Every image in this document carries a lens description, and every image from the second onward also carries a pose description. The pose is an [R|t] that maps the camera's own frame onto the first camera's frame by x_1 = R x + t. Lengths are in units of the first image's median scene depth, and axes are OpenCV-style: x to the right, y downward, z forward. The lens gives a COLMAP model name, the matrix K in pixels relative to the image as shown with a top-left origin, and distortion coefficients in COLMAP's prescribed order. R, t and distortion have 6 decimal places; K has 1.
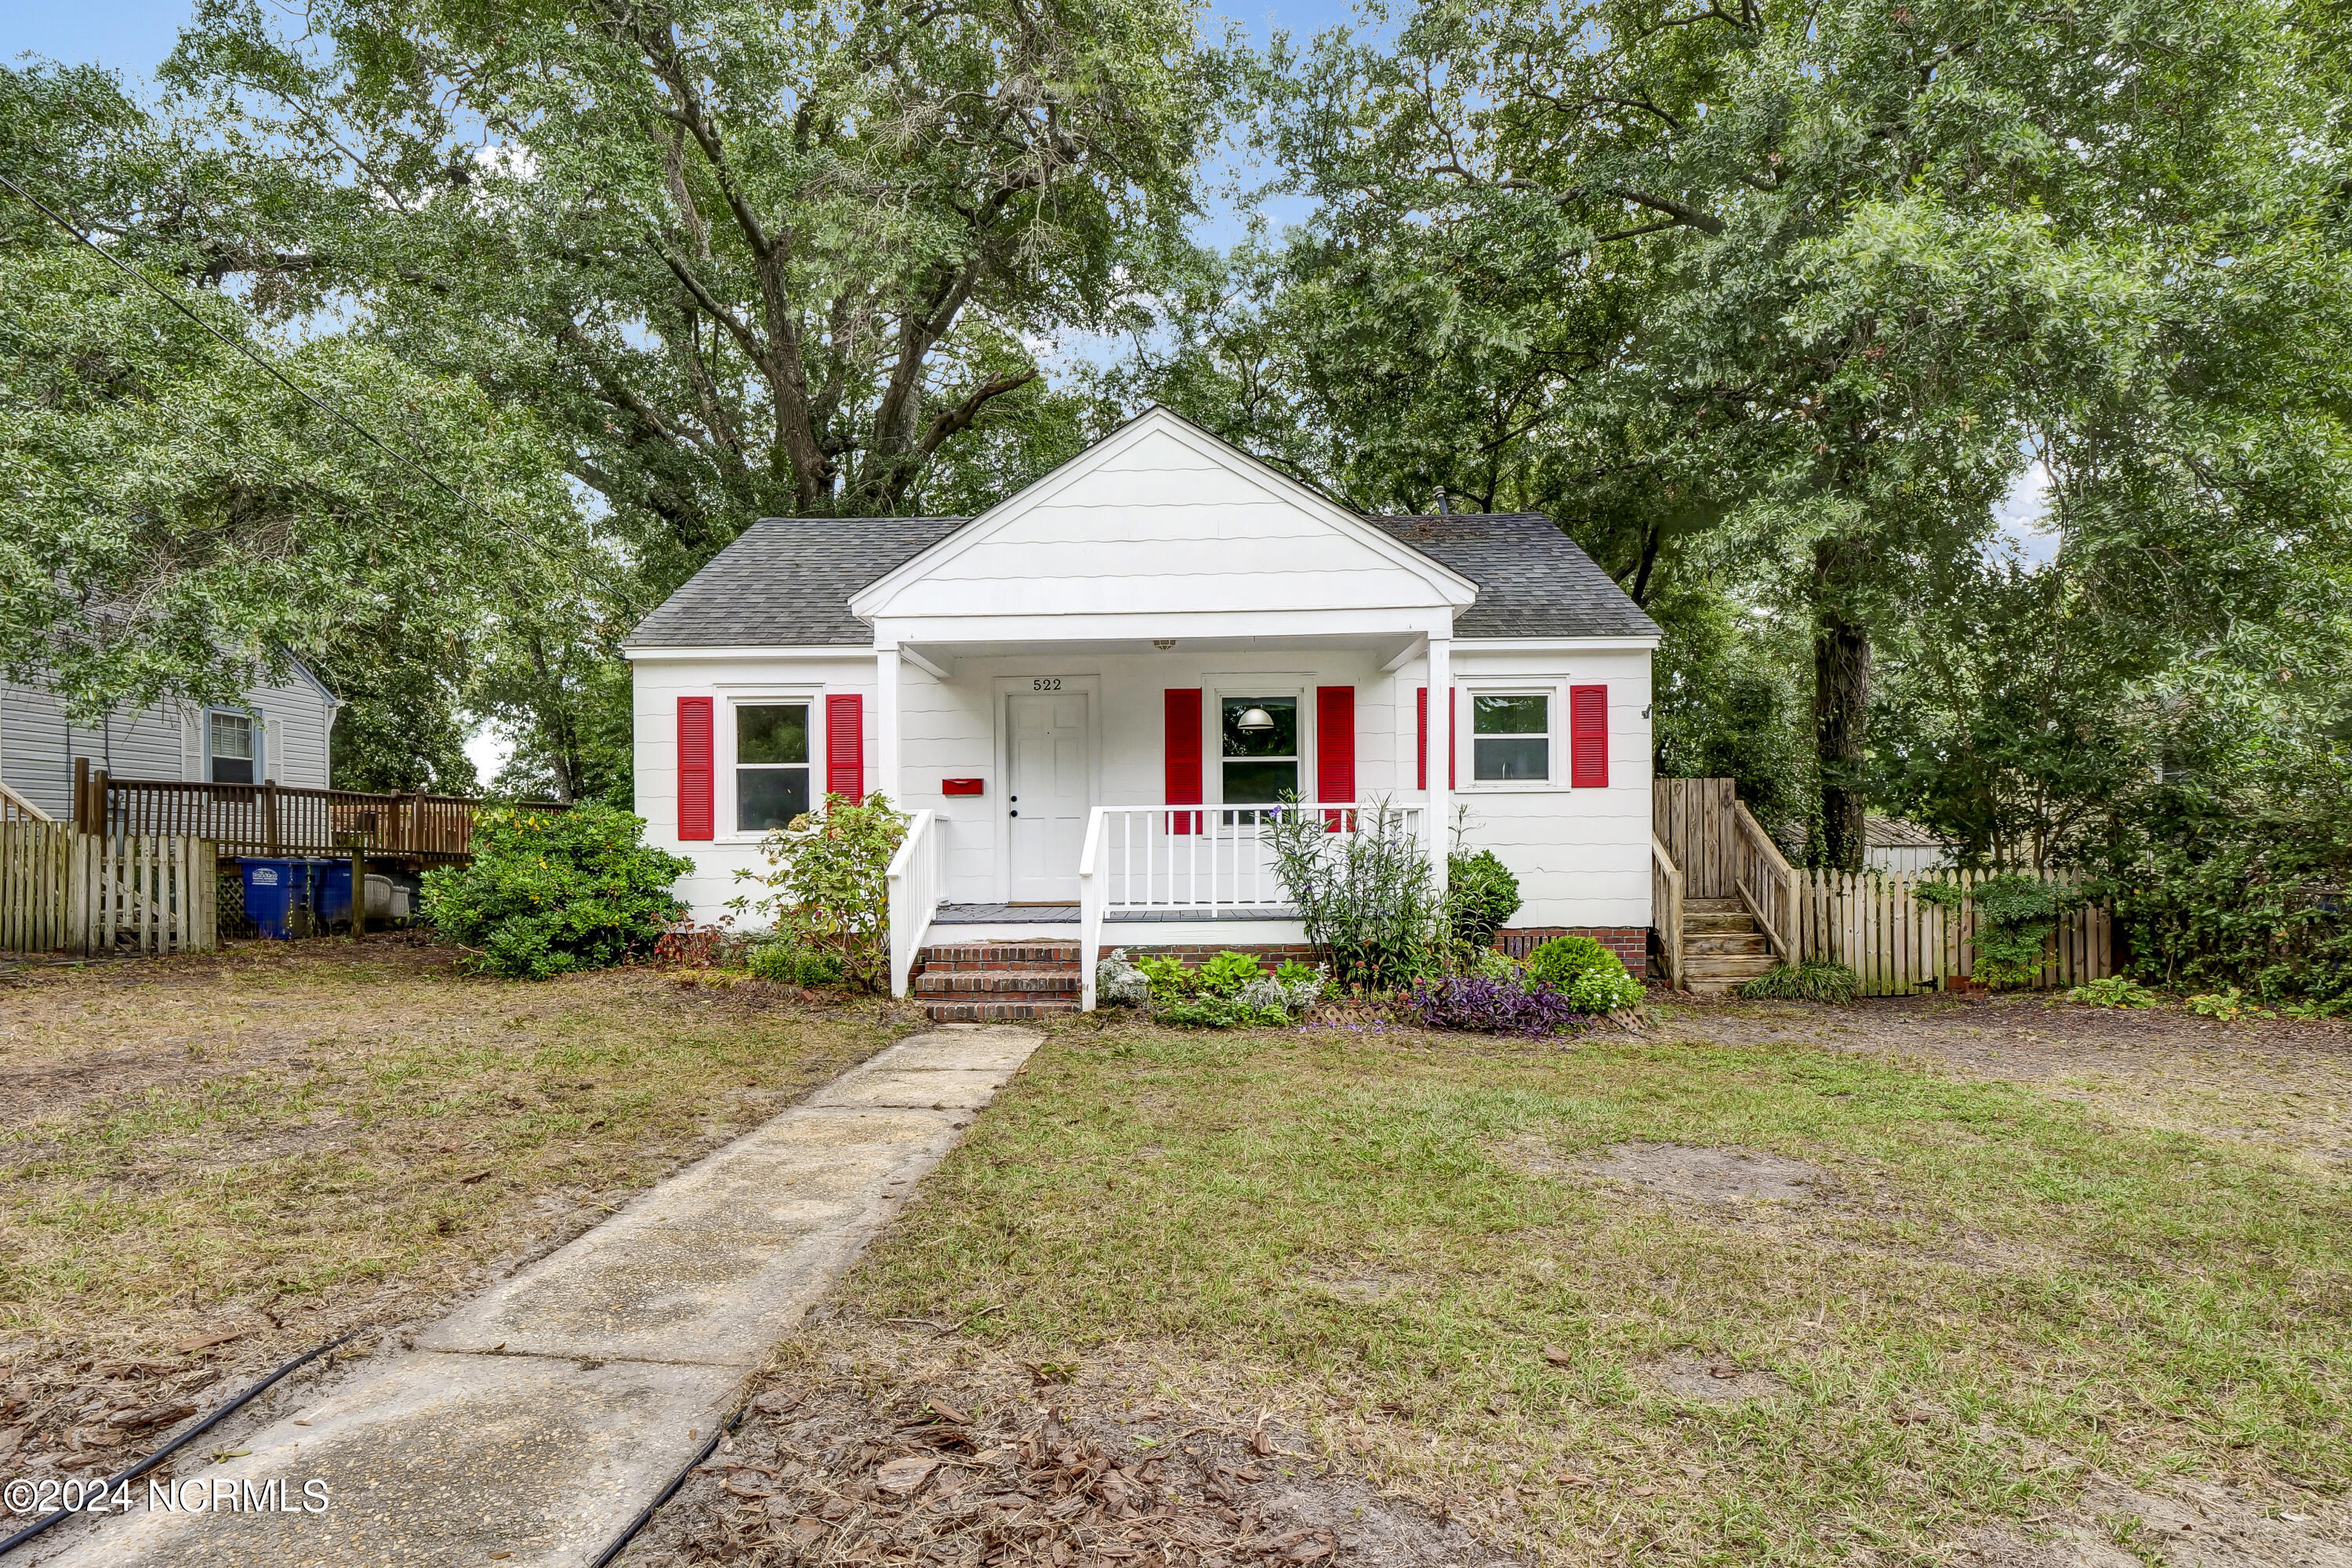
lens RADIAL K [[1134.9, 0, 1173.9], [0, 1134.9, 837.4], [0, 0, 1]] dist [-0.004477, -0.001366]
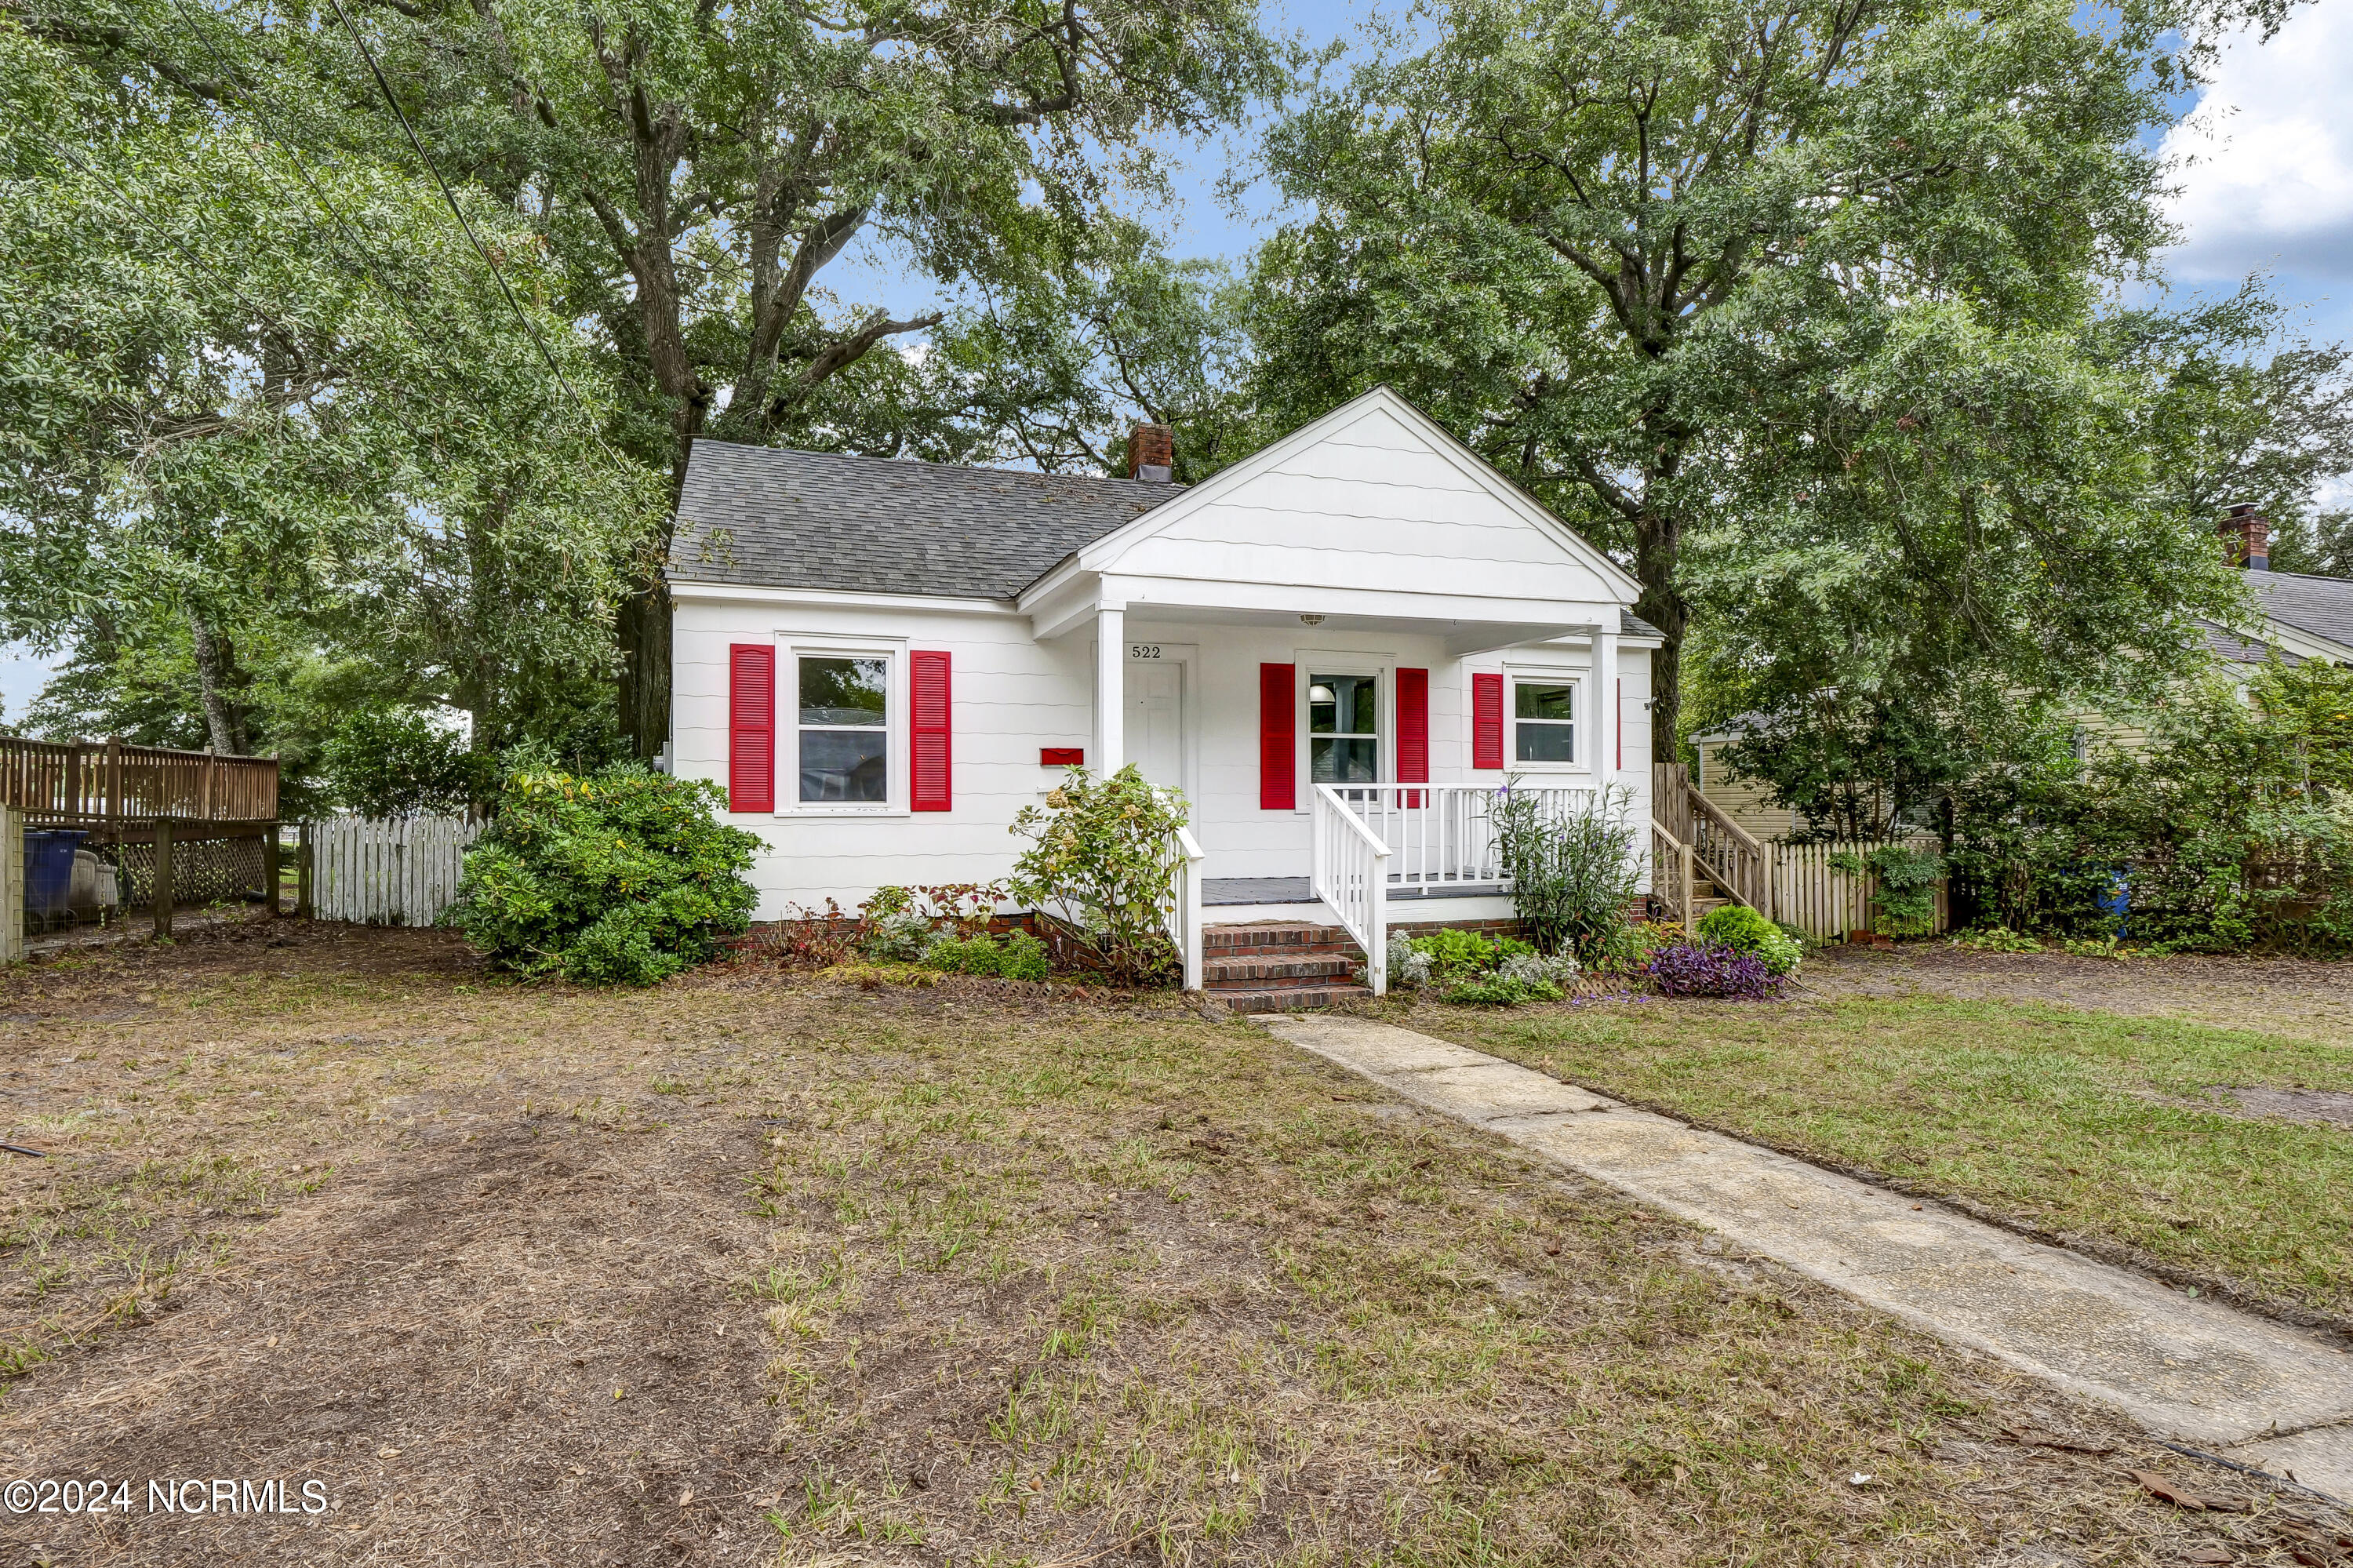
lens RADIAL K [[1114.4, 0, 1176.5], [0, 1114.4, 784.0], [0, 0, 1]] dist [-0.004032, -0.000956]
pose [[0.945608, 0.014322, 0.324992, -0.391591], [-0.009473, 0.999819, -0.016496, -0.007753], [-0.325169, 0.012521, 0.945573, 0.103956]]
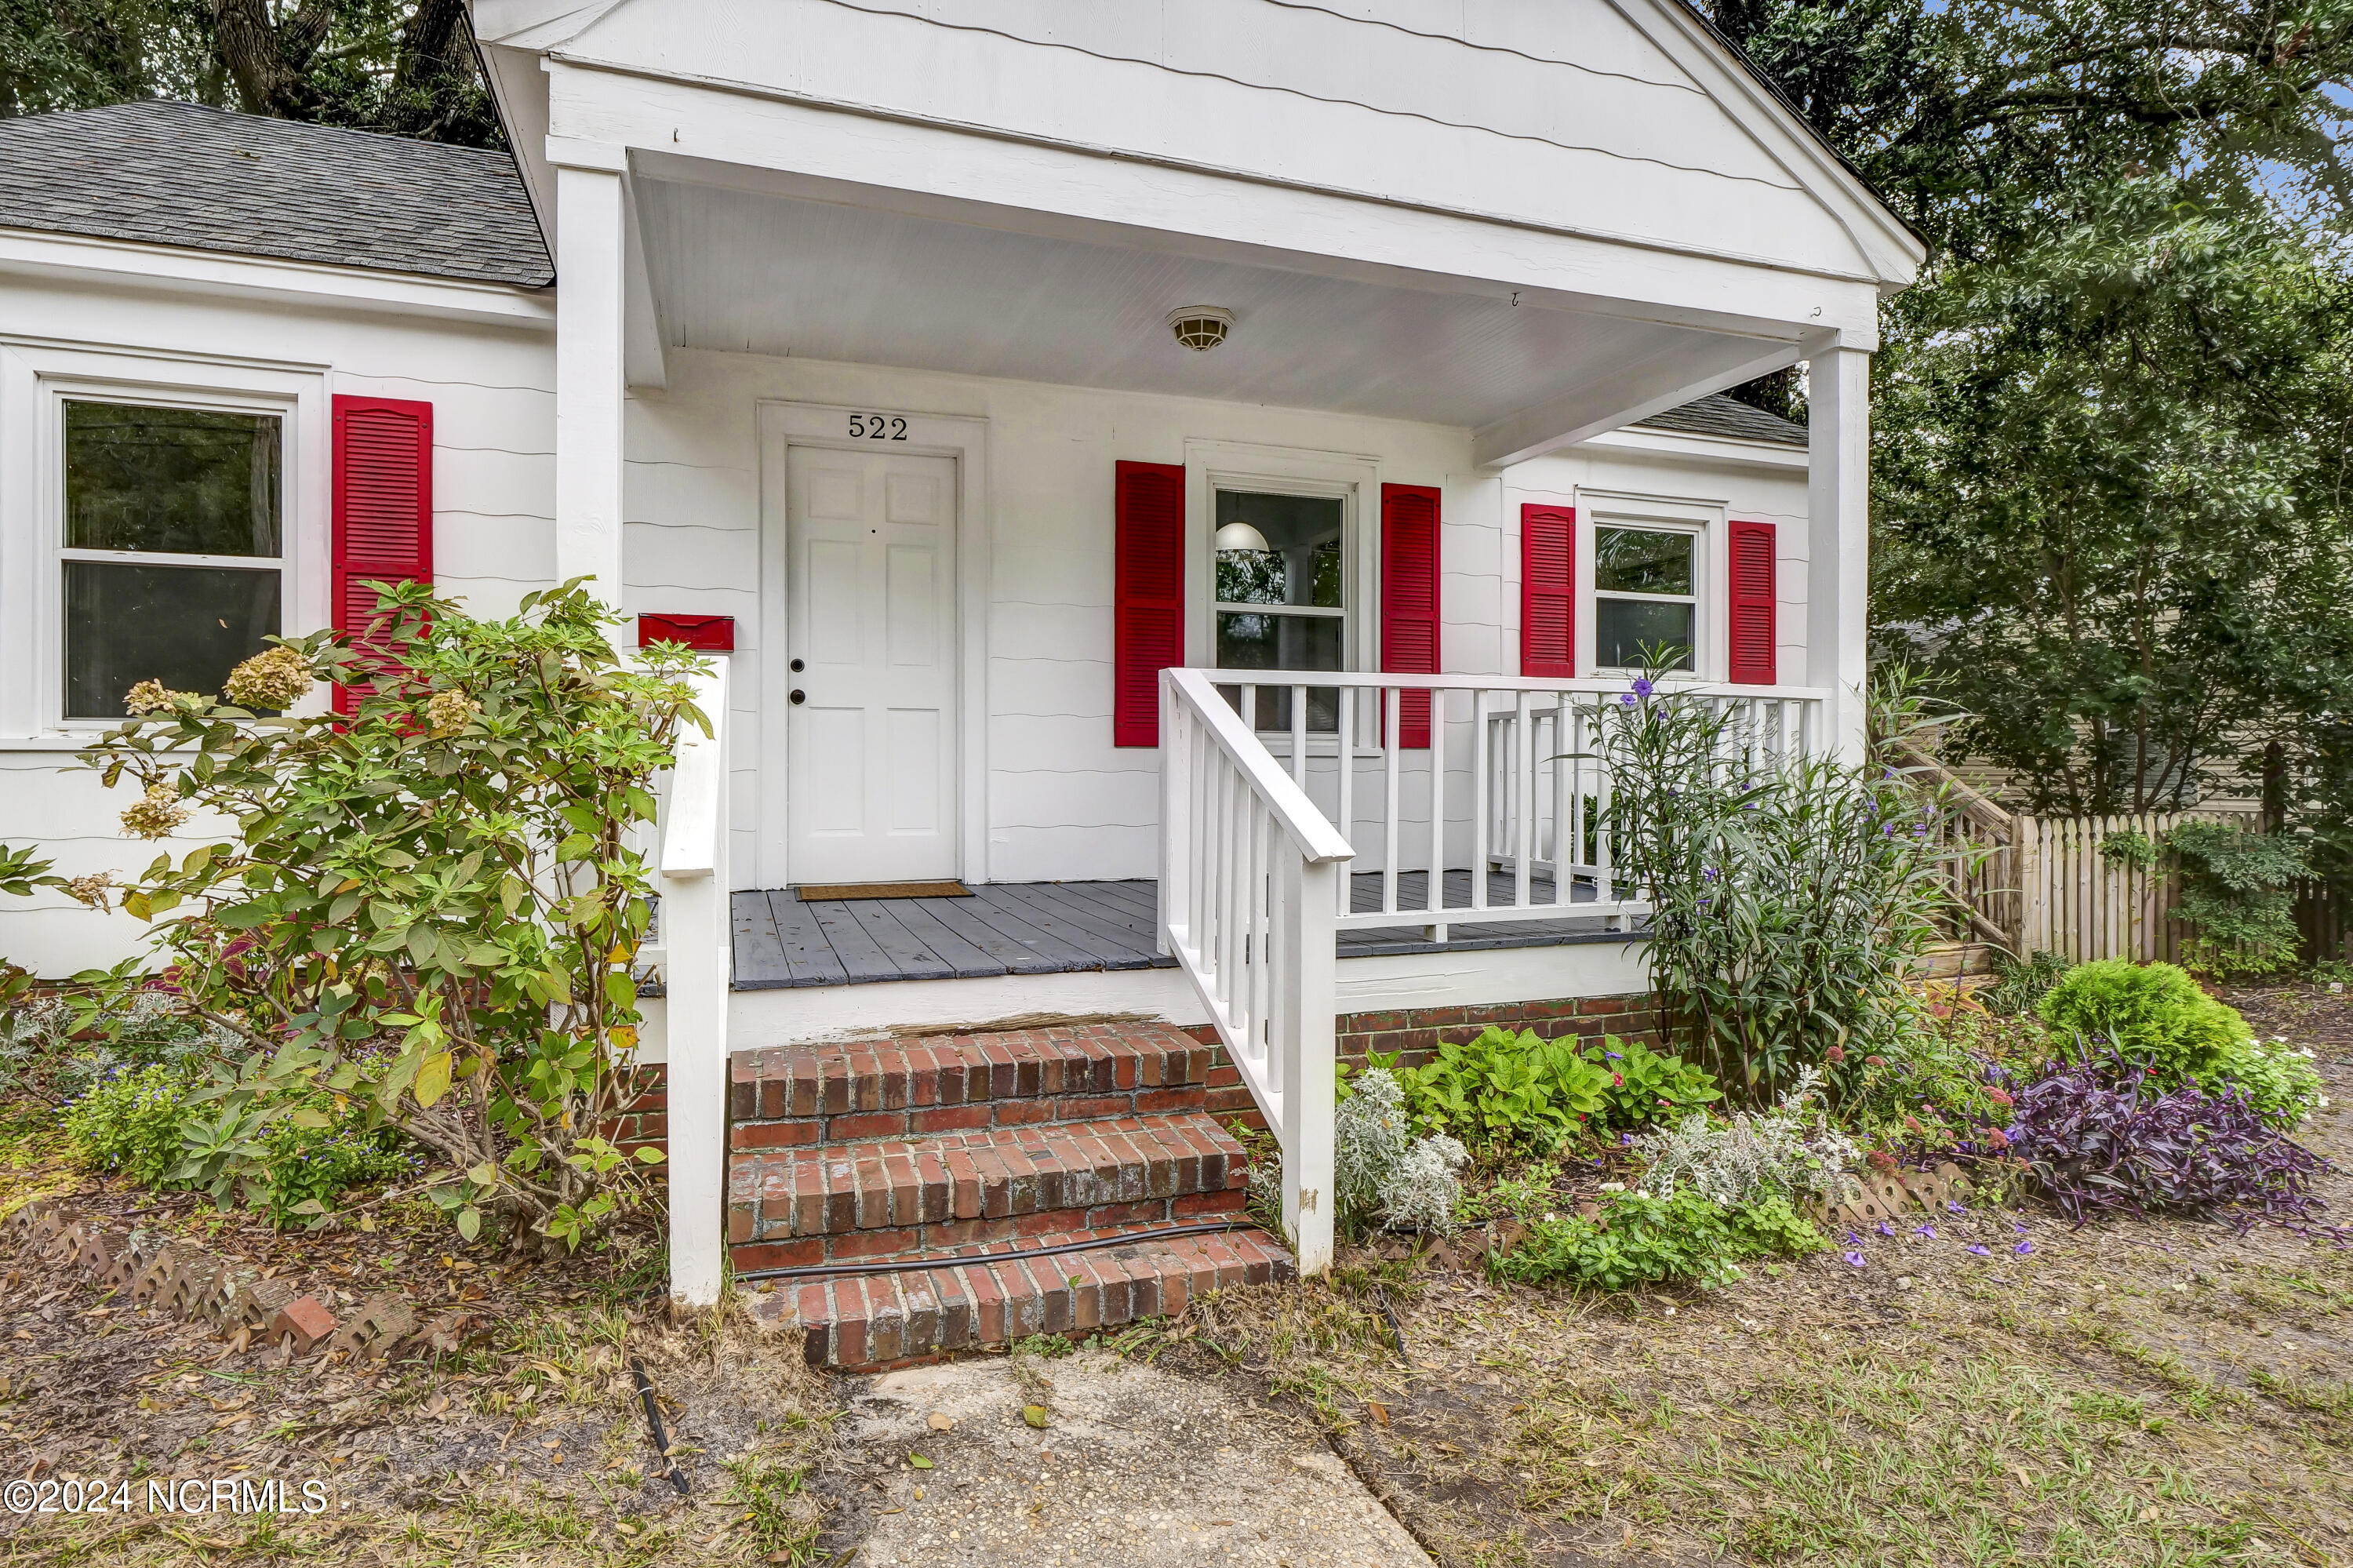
lens RADIAL K [[1208.0, 0, 1168.9], [0, 1208.0, 762.0], [0, 0, 1]] dist [-0.003709, -0.000171]
pose [[0.940288, 0.014489, 0.340073, -0.167137], [-0.015413, 0.999881, 0.000014, 0.004043], [-0.340032, -0.005255, 0.940399, 0.482710]]
